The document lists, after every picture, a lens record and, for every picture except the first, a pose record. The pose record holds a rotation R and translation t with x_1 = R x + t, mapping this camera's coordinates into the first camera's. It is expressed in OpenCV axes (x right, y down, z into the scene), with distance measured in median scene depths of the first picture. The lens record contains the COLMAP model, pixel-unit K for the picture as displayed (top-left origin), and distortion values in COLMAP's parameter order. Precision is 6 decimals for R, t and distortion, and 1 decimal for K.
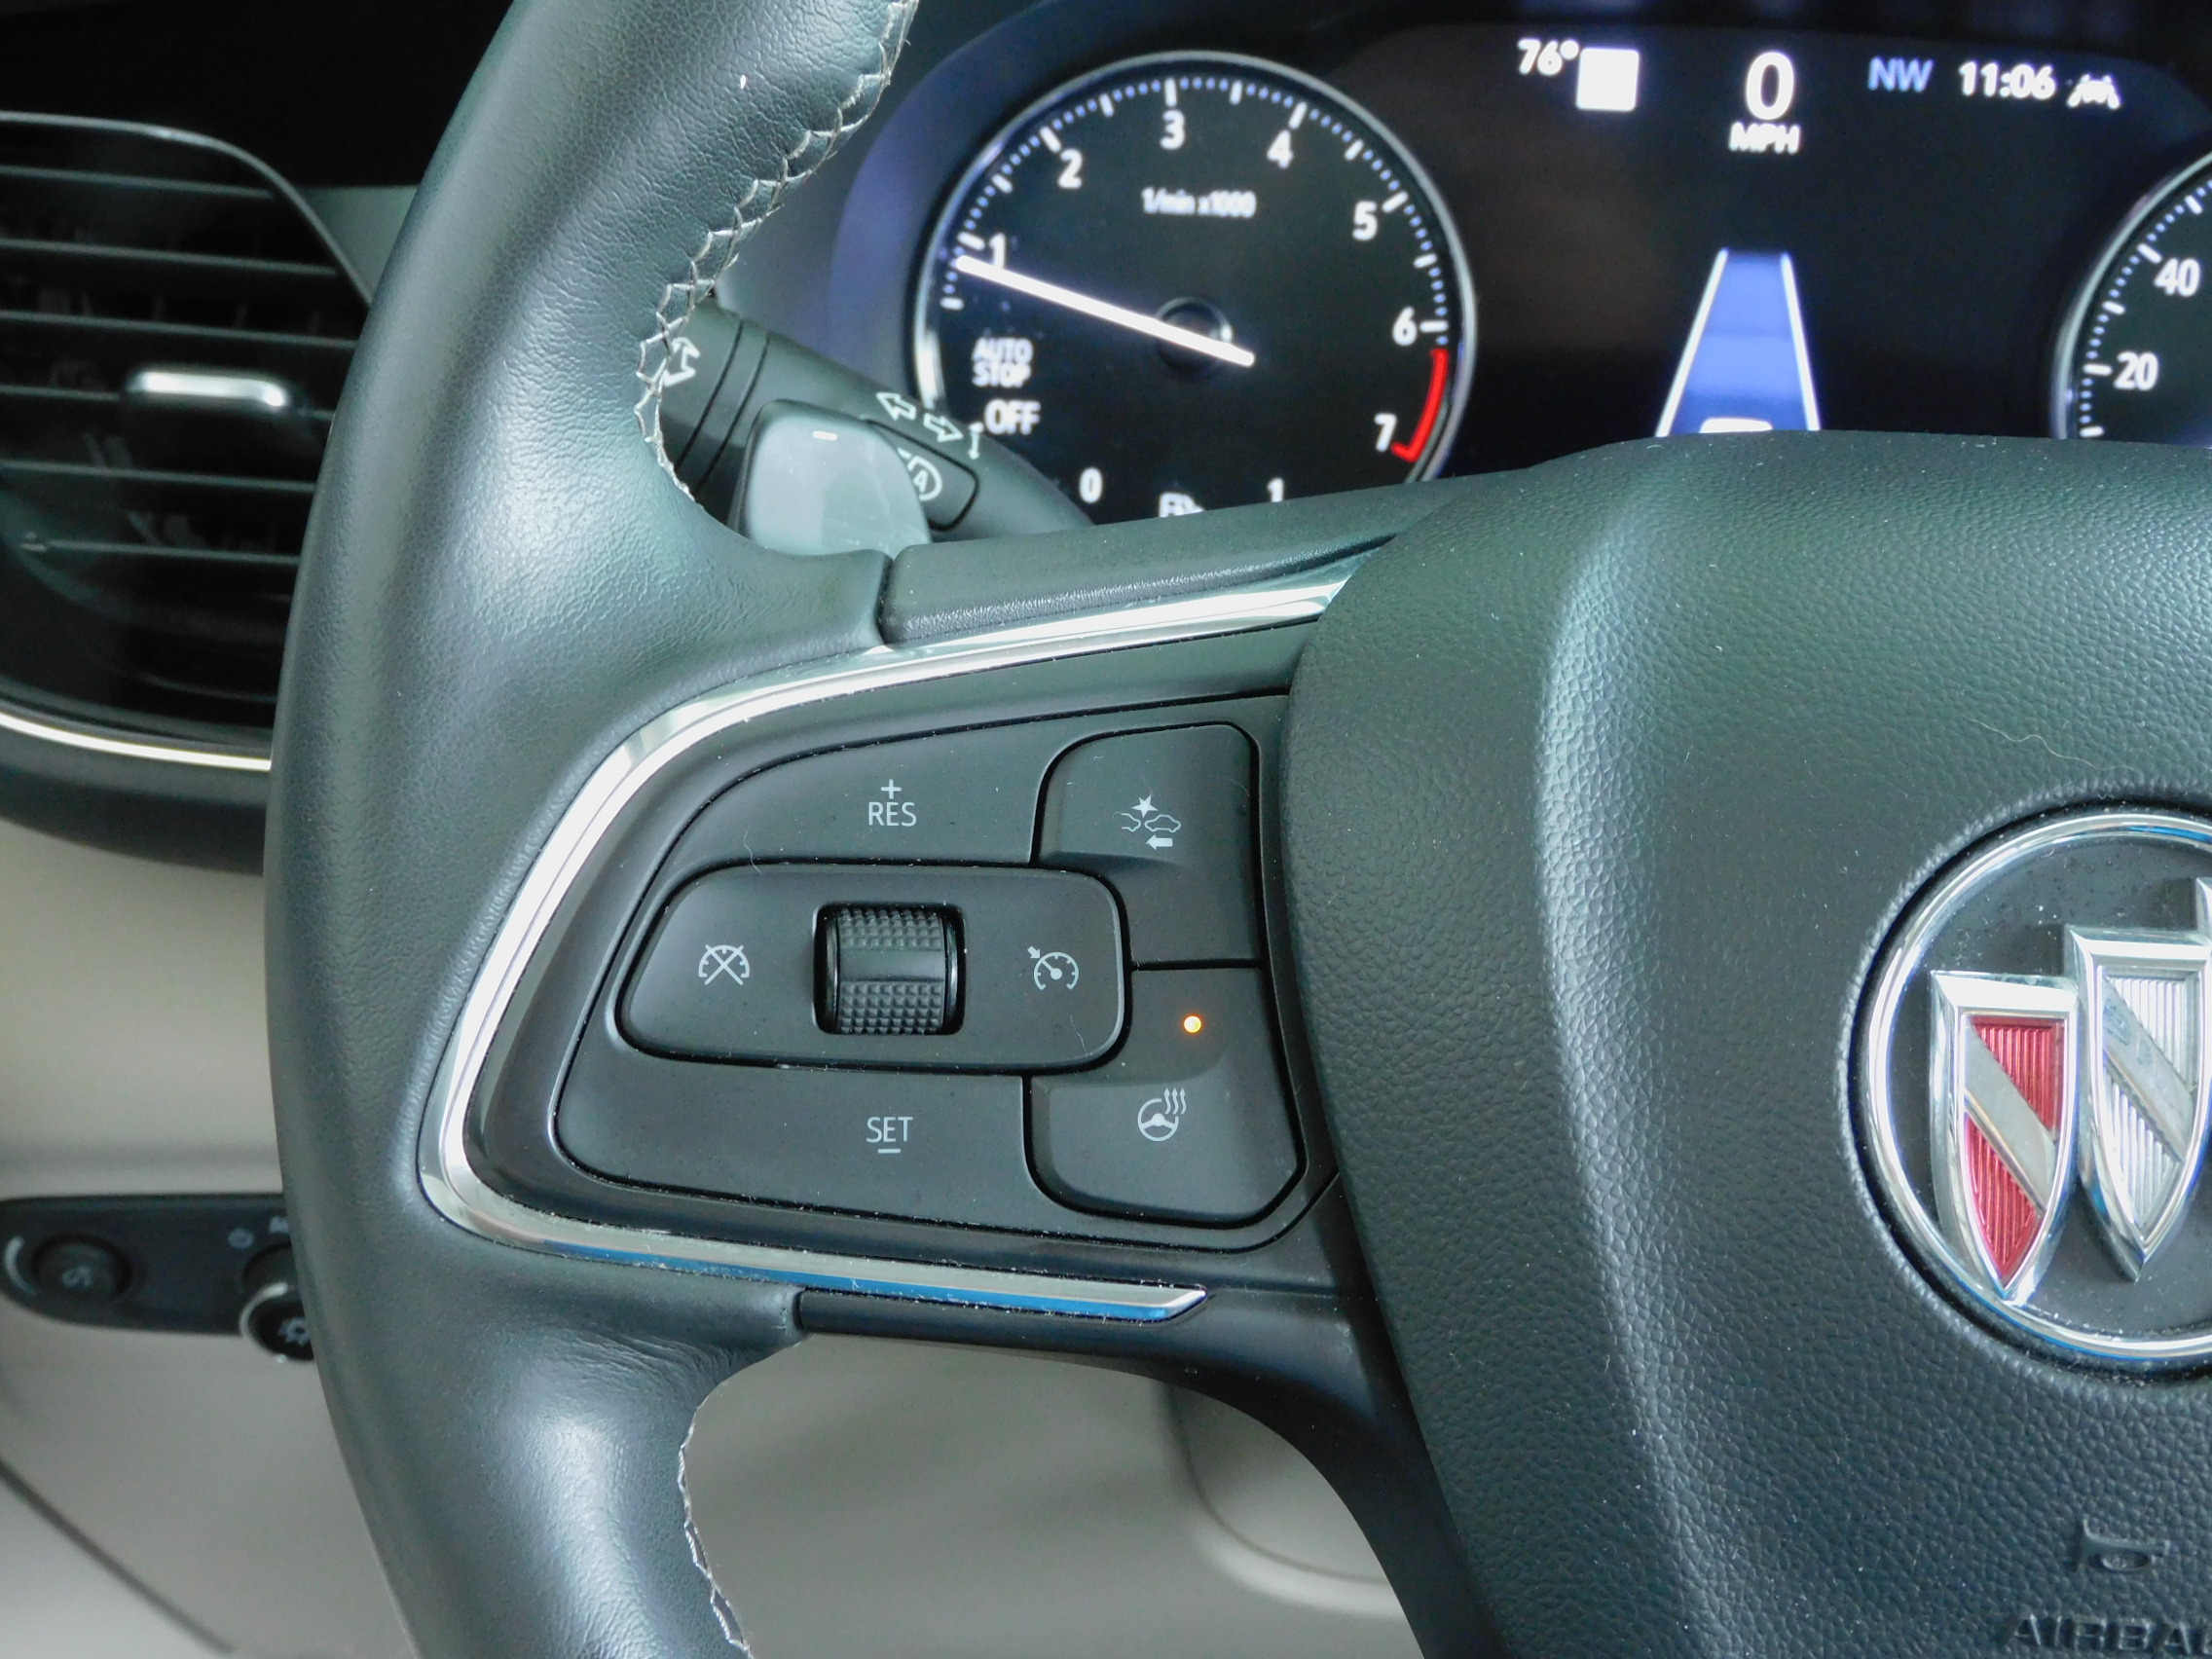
lens RADIAL K [[2873.9, 0, 1109.4], [0, 2873.9, 845.4], [0, 0, 1]] dist [-0.034418, 0.000000]
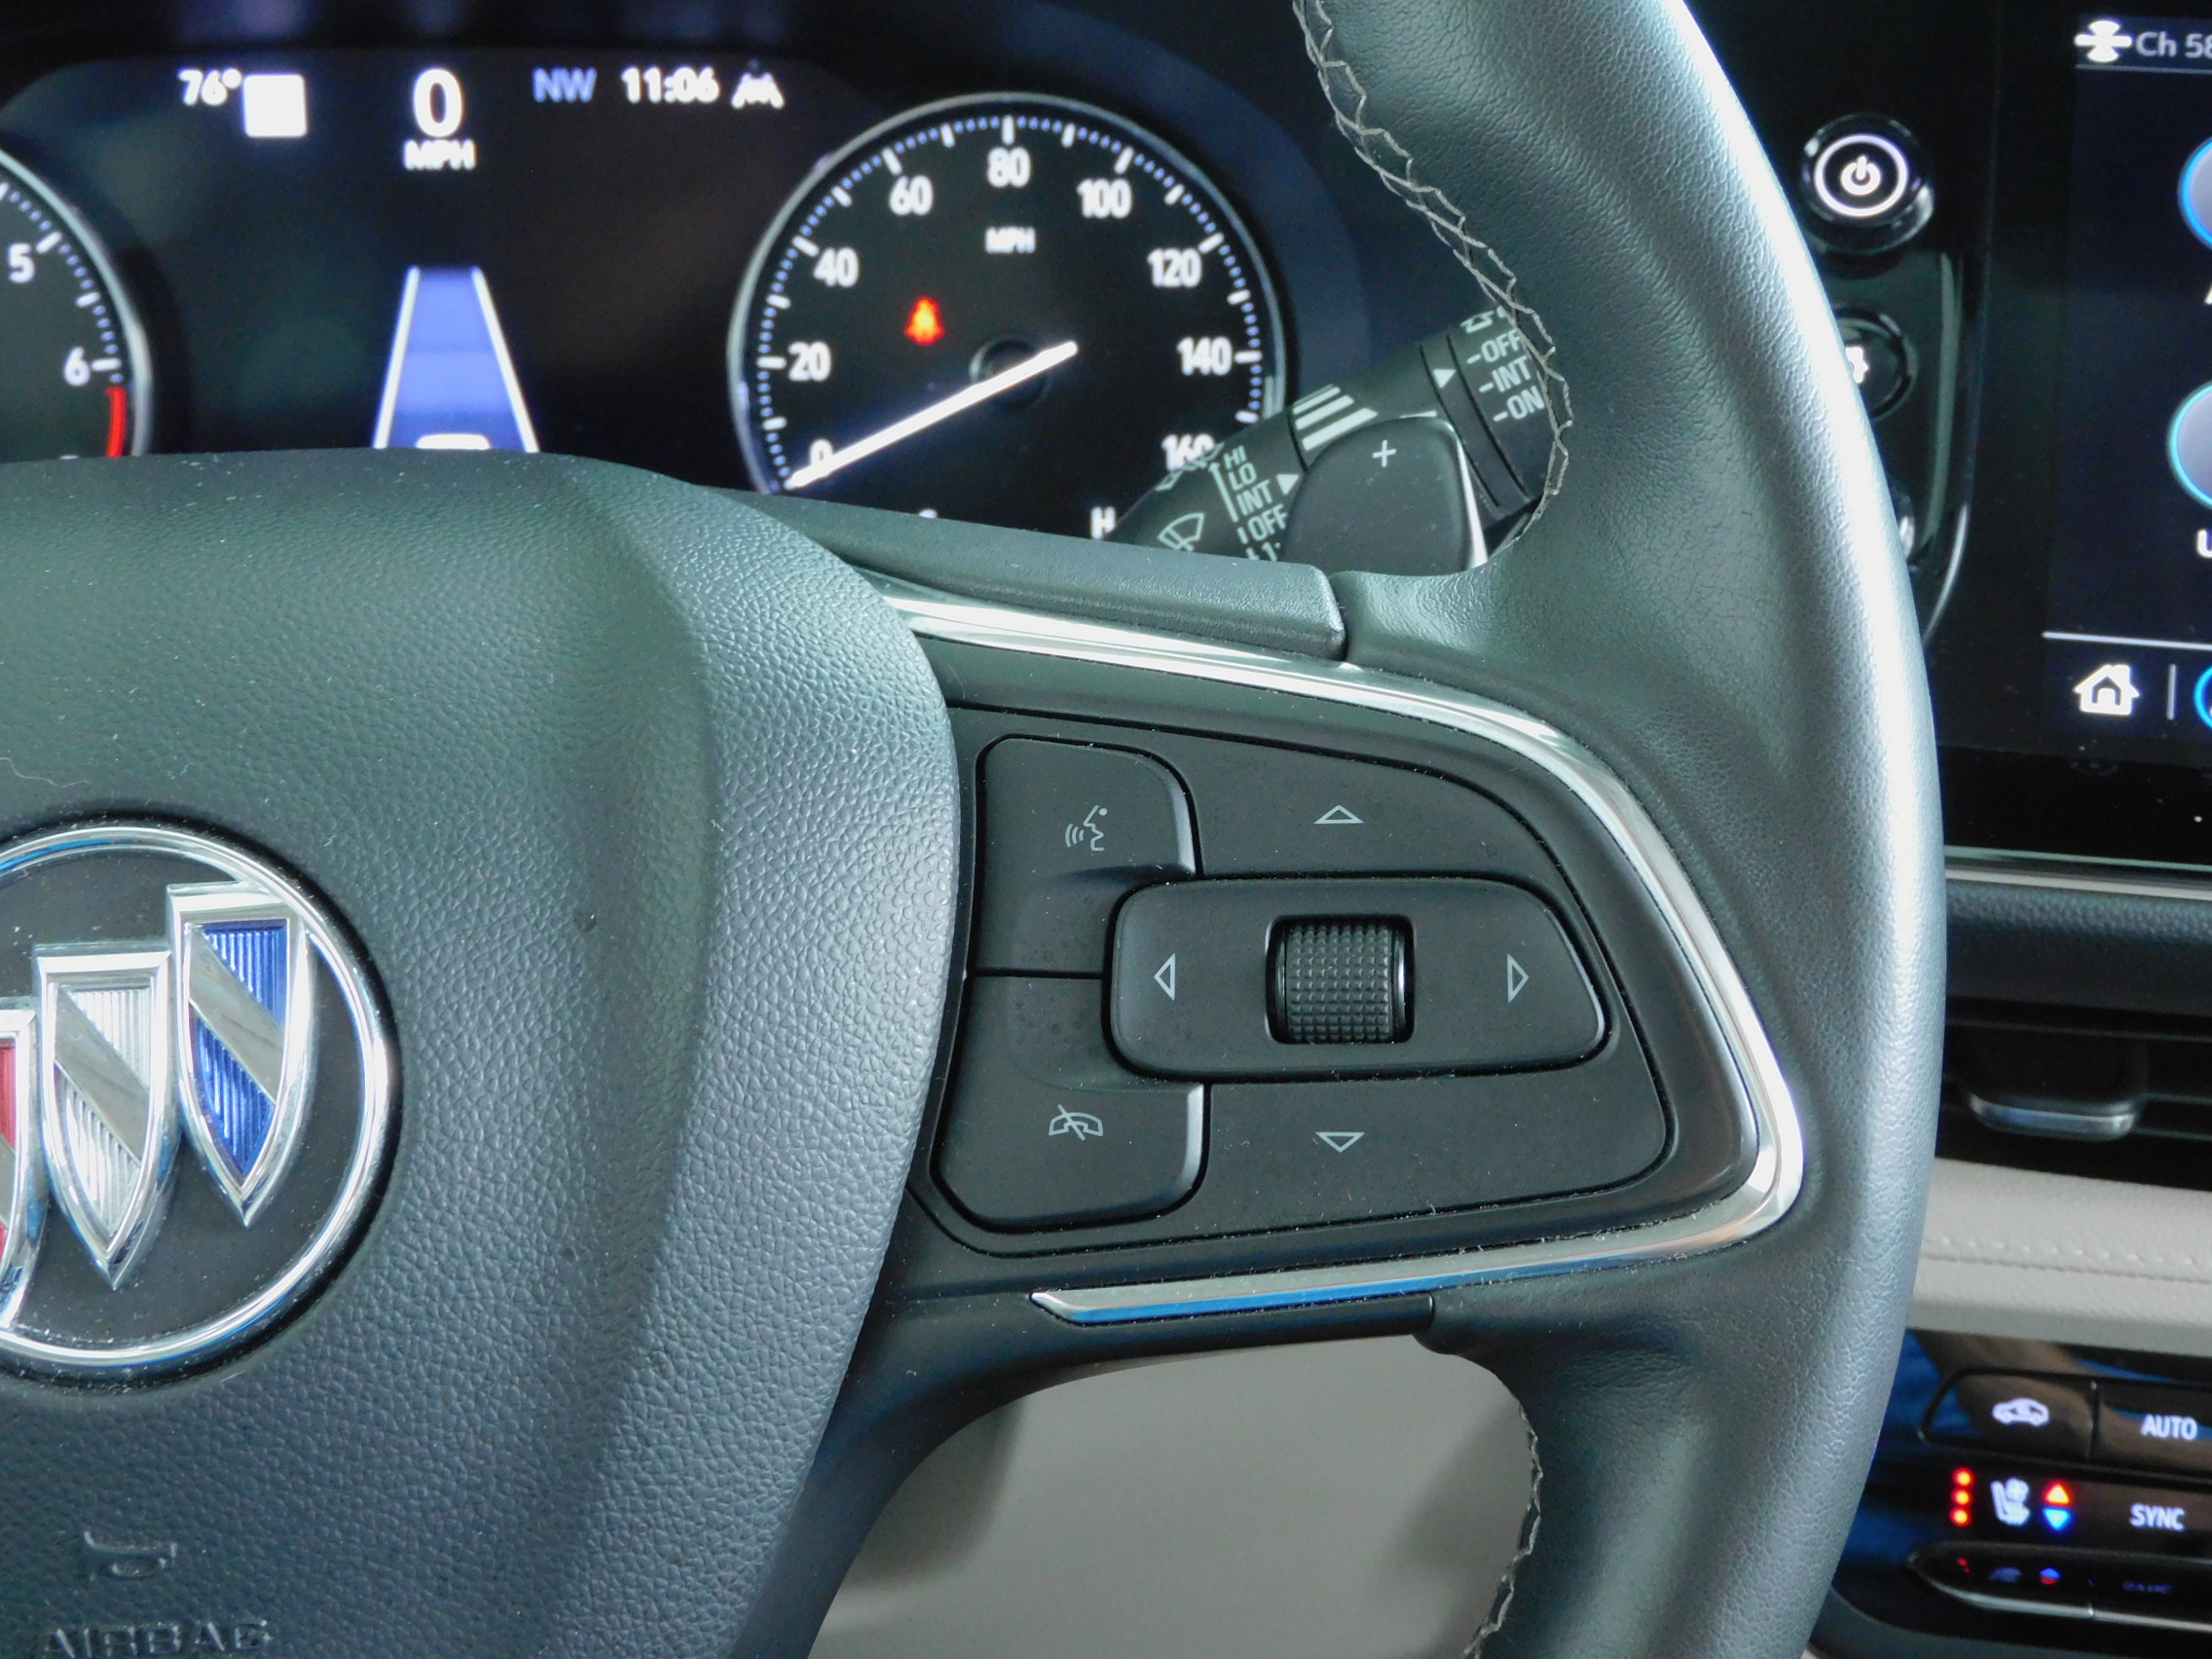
lens RADIAL K [[2873.9, 0, 1104.6], [0, 2873.9, 835.8], [0, 0, 1]] dist [-0.034418, 0.000000]
pose [[0.985117, -0.086667, 0.148435, 0.293602], [0.087723, 0.996145, -0.000566, 0.012443], [-0.147814, 0.013579, 0.988922, -0.026759]]
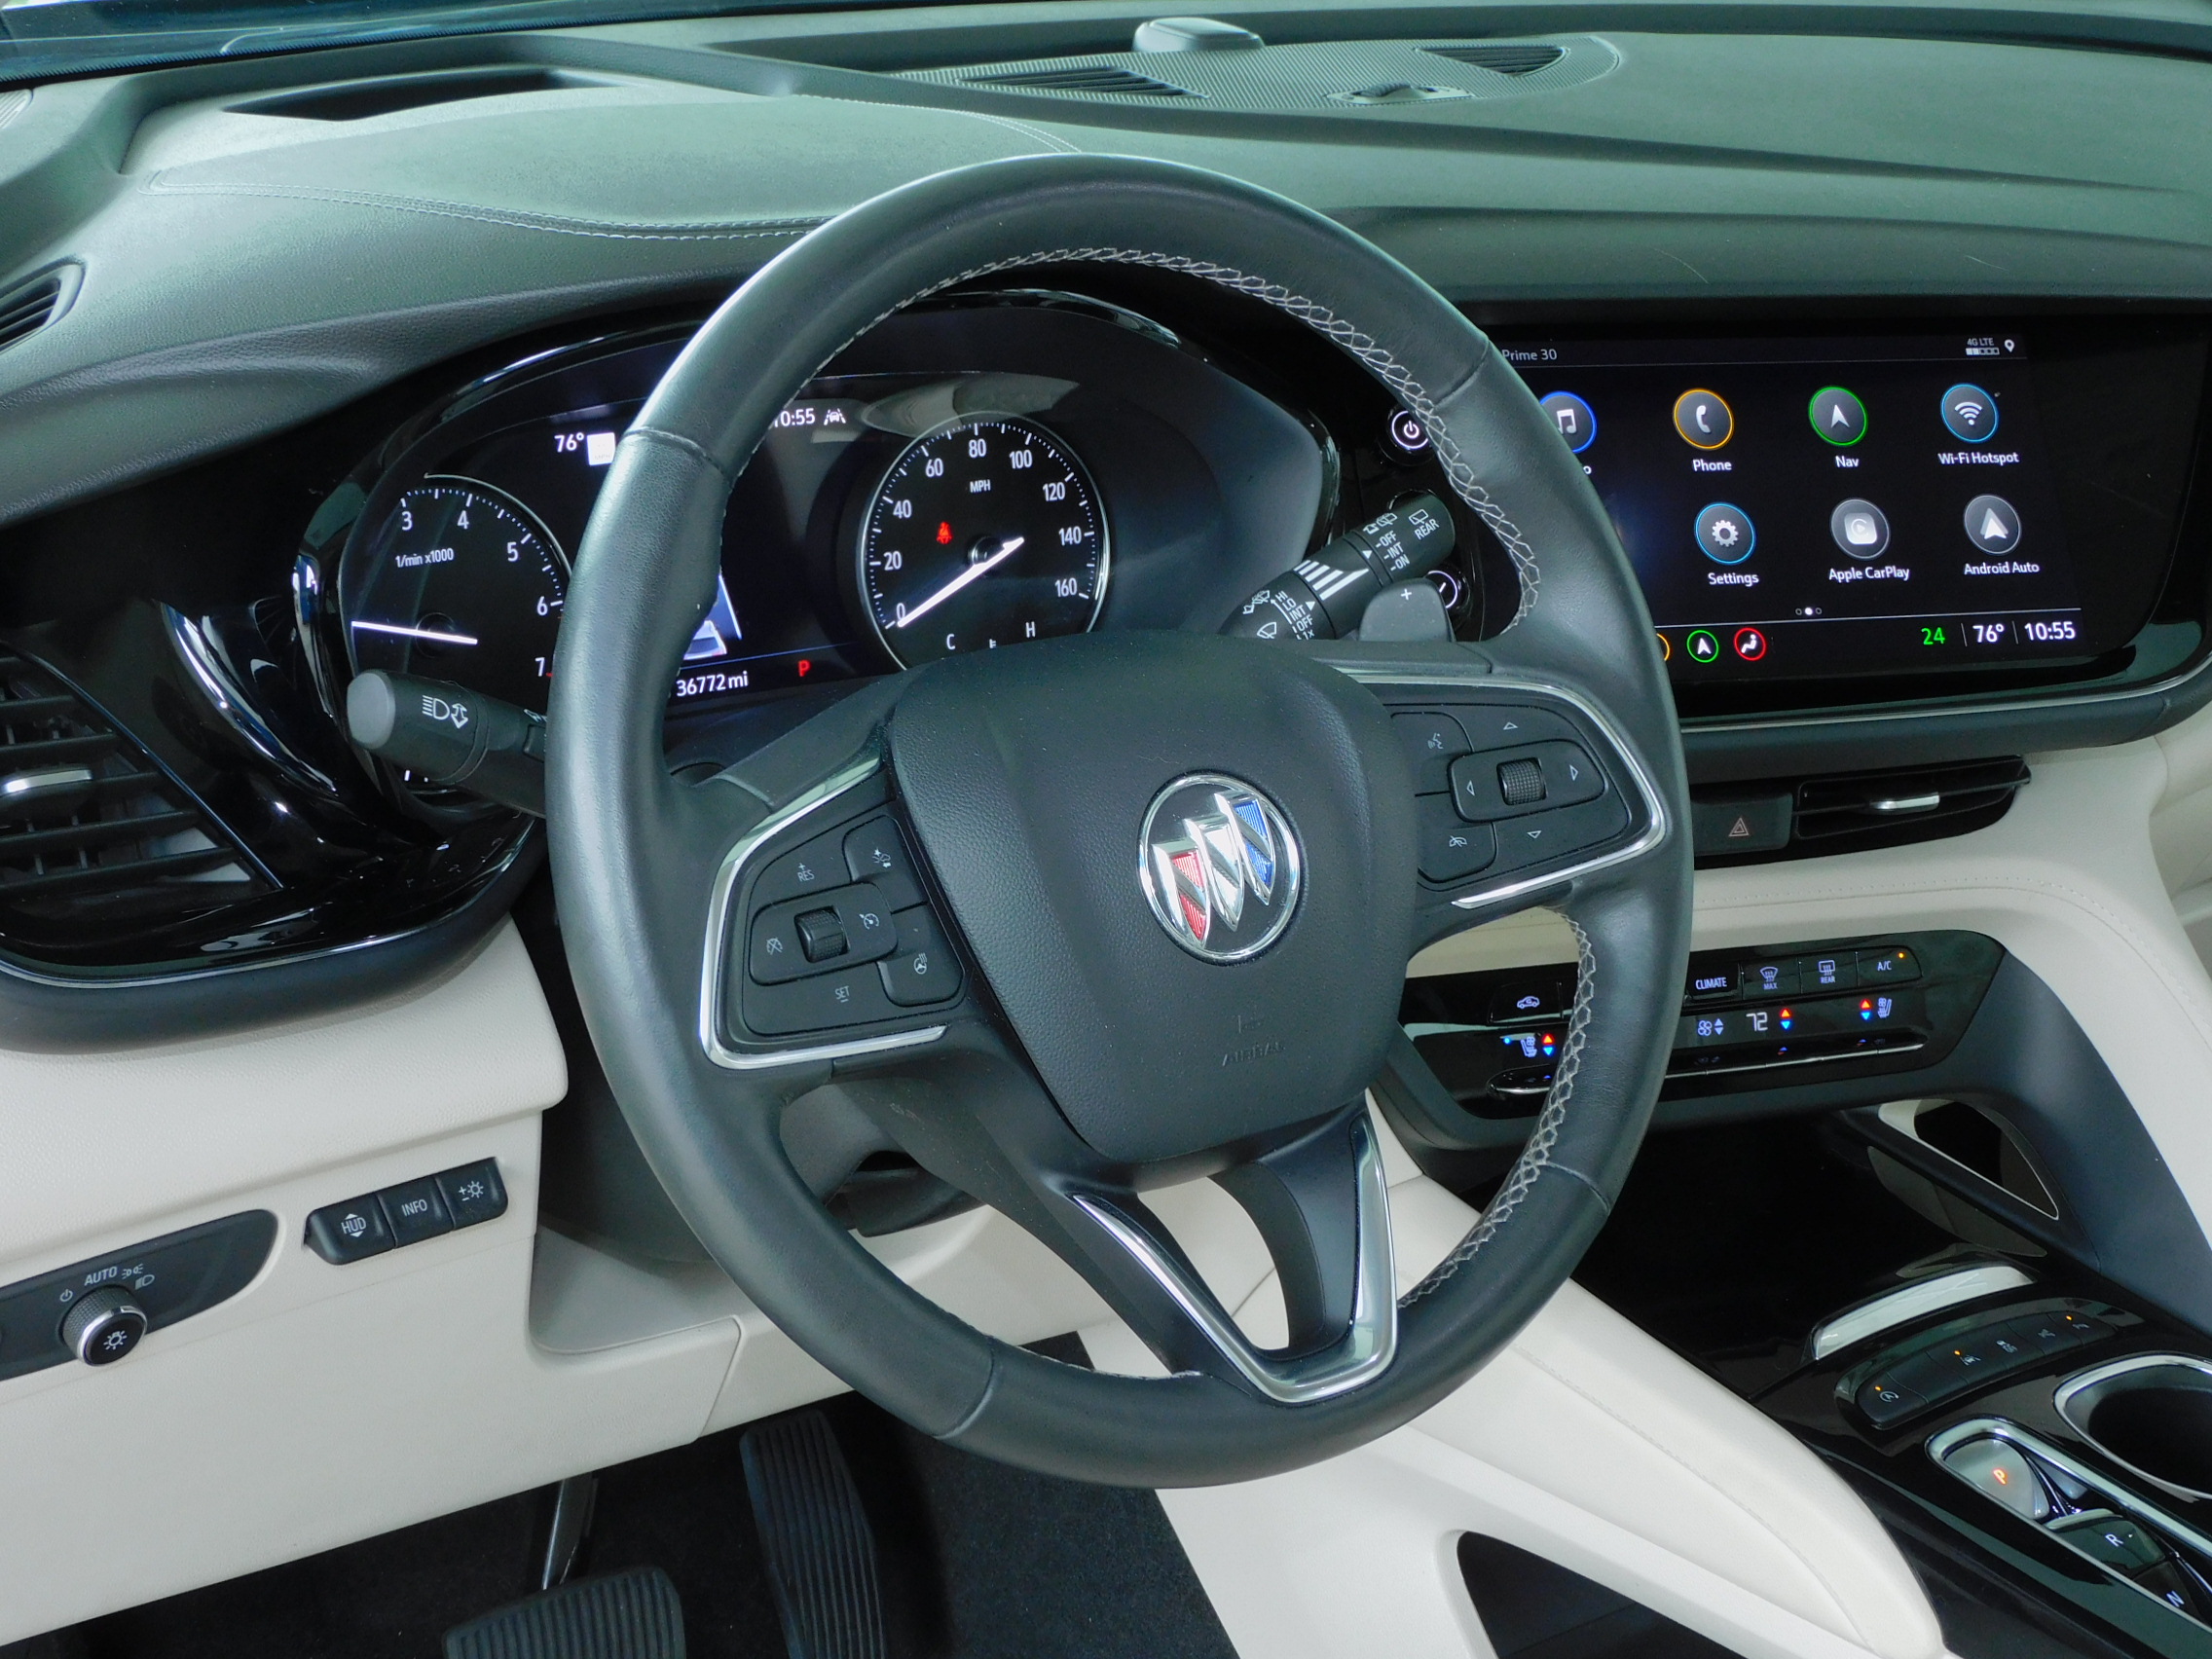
lens RADIAL K [[3423.0, 0, 1110.1], [0, 3423.0, 830.1], [0, 0, 1]] dist [-0.040267, 0.000000]
pose [[0.777518, -0.214402, 0.591183, -0.901288], [0.222946, 0.973004, 0.059660, -0.094421], [-0.588014, 0.085415, 0.804328, -0.888568]]
